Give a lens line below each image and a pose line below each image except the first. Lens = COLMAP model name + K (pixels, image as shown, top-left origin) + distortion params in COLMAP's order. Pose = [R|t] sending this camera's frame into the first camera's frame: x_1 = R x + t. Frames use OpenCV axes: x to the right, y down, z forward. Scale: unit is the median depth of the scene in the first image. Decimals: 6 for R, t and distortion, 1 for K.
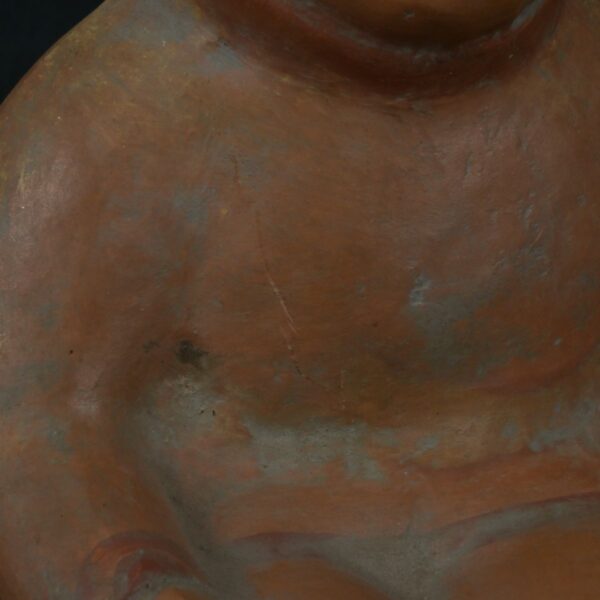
lens RADIAL K [[1944.7, 0, 300.7], [0, 1944.7, 299.1], [0, 0, 1]] dist [0.011064, 0.000000]
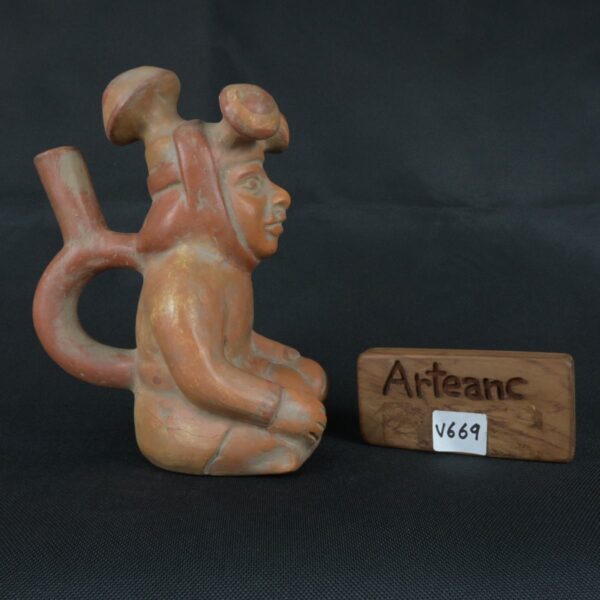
lens RADIAL K [[608.3, 0, 298.2], [0, 608.3, 302.1], [0, 0, 1]] dist [-0.009476, 0.000000]
pose [[0.394388, -0.073918, 0.915966, -1.094634], [0.191333, 0.981520, -0.003175, -0.016671], [-0.898805, 0.176507, 0.401243, 0.376484]]
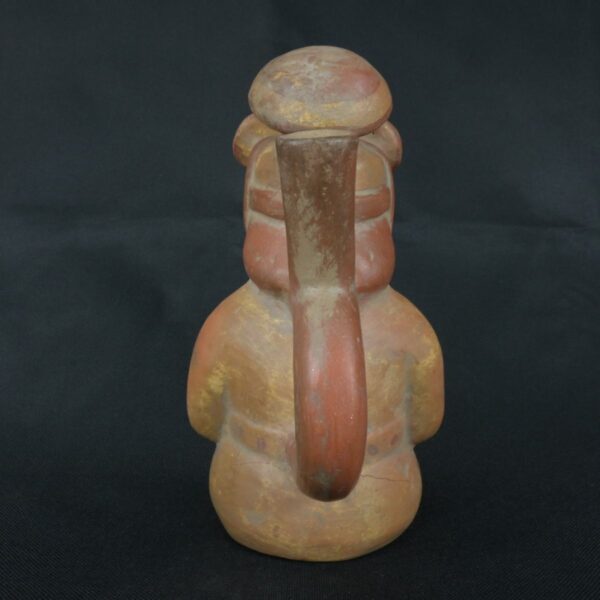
lens RADIAL K [[608.3, 0, 298.8], [0, 608.3, 298.7], [0, 0, 1]] dist [-0.009476, 0.000000]
pose [[-0.932733, -0.008058, 0.360477, -0.334587], [0.094655, 0.959214, 0.266361, -0.437043], [-0.347921, 0.282565, -0.893928, 2.038615]]
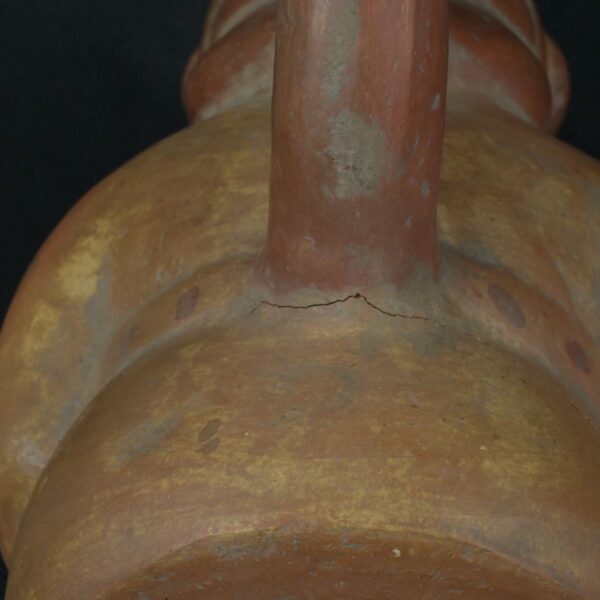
lens RADIAL K [[1944.7, 0, 301.0], [0, 1944.7, 300.4], [0, 0, 1]] dist [0.011064, 0.000000]
pose [[-0.916581, 0.285650, 0.279791, -0.293462], [0.061151, 0.791652, -0.607904, 0.718780], [-0.395145, -0.540084, -0.743081, 2.042134]]
